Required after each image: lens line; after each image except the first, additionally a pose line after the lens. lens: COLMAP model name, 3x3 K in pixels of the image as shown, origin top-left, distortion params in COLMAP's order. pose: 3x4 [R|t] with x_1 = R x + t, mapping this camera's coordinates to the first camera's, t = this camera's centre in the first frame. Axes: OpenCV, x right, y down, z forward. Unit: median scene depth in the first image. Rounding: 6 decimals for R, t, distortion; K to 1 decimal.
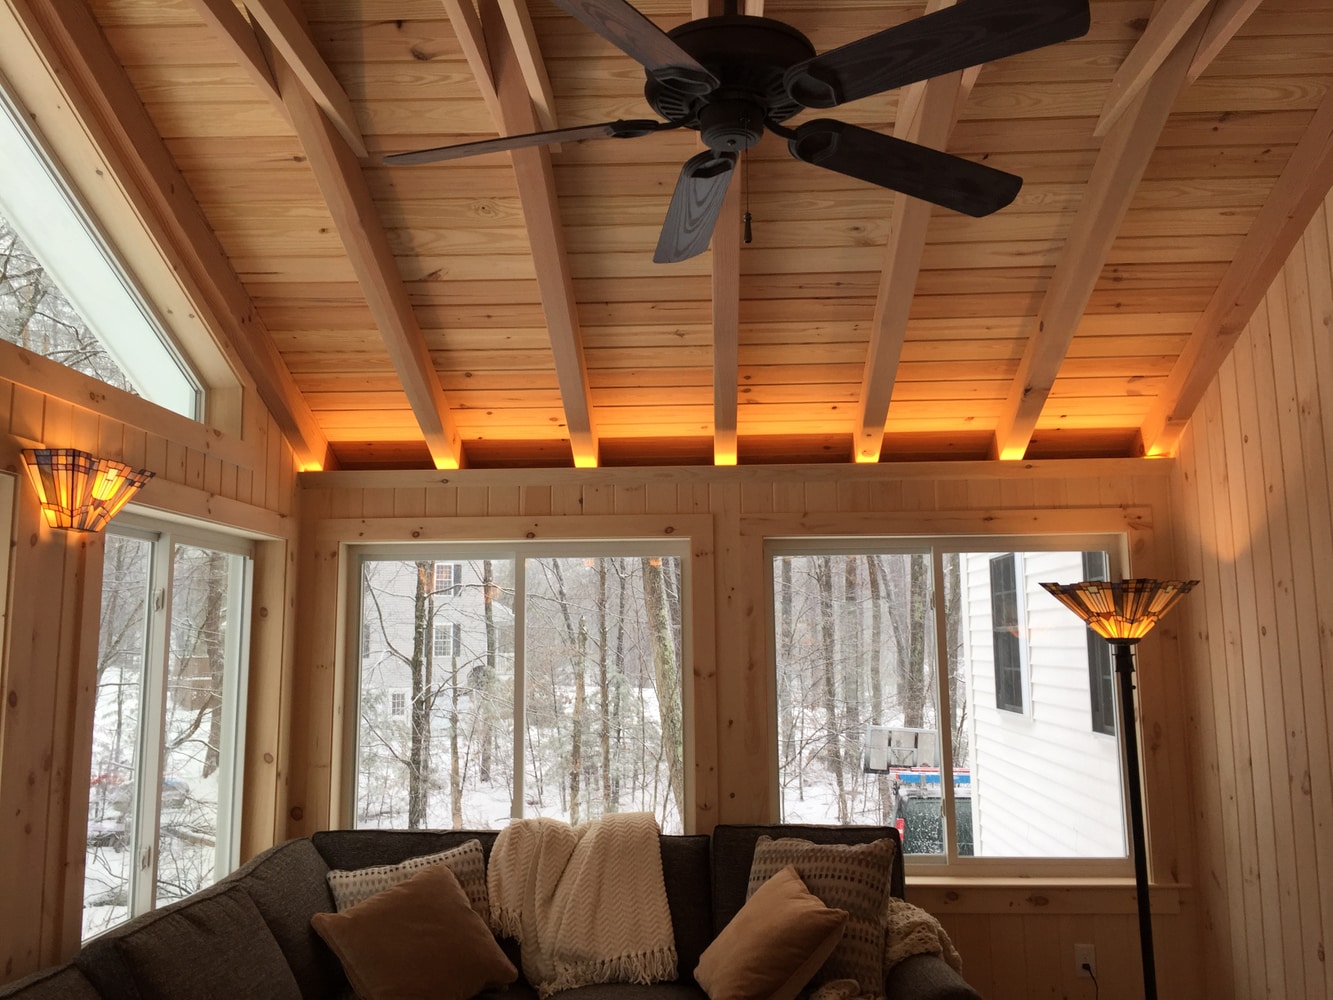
lens RADIAL K [[1132.6, 0, 666.5], [0, 1132.6, 500.0], [0, 0, 1]] dist [0.081177, -0.107302]
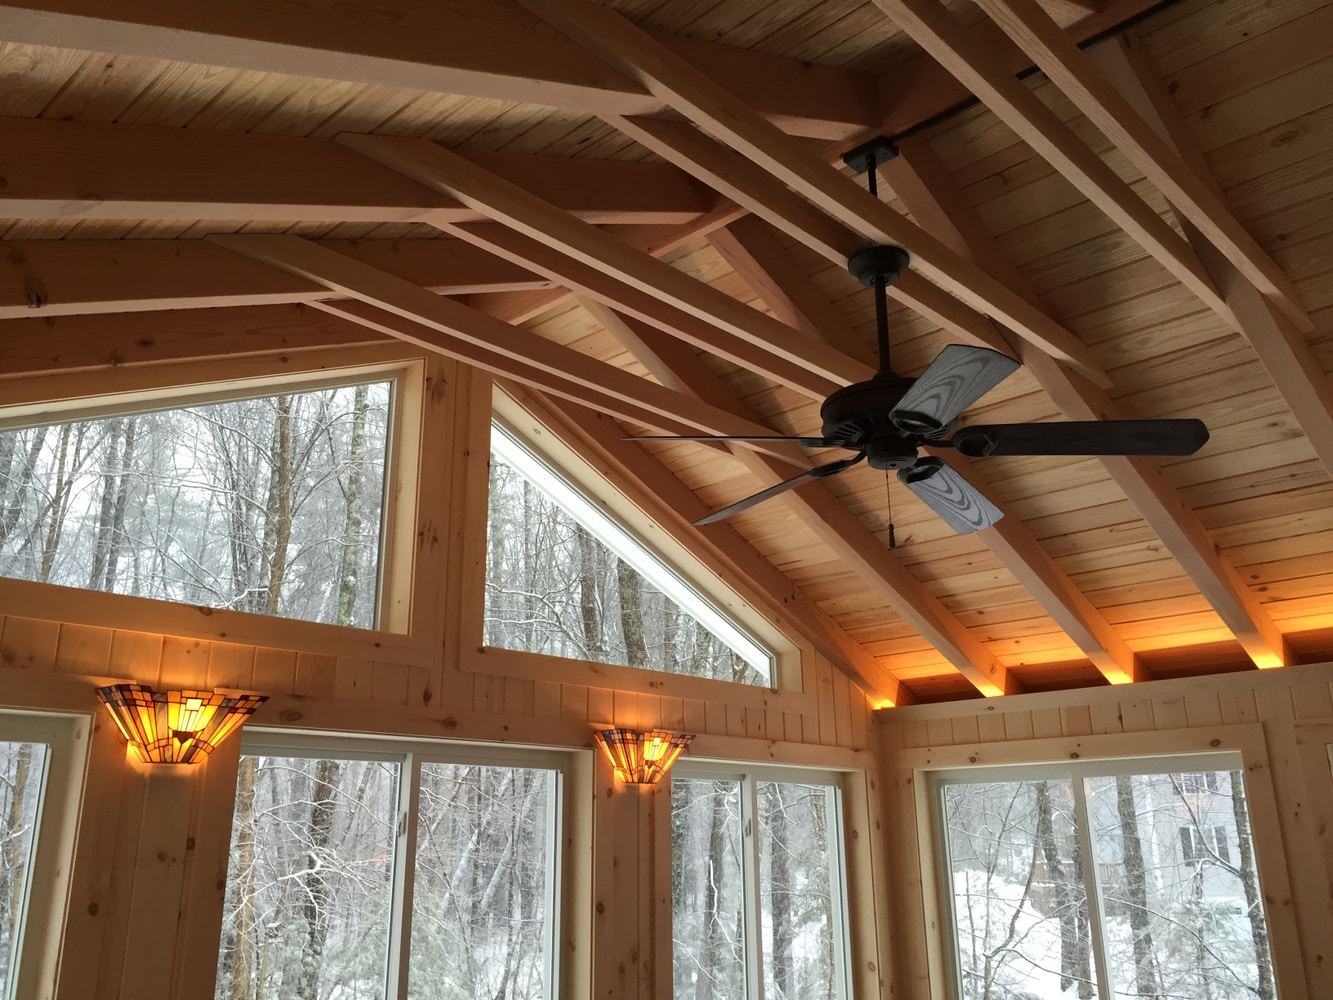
lens RADIAL K [[1132.6, 0, 666.5], [0, 1132.6, 500.0], [0, 0, 1]] dist [0.081177, -0.107302]
pose [[0.756192, -0.195629, -0.624422, 0.317666], [0.087912, 0.975985, -0.199309, -0.022535], [0.648417, 0.095821, 0.755231, -0.055090]]
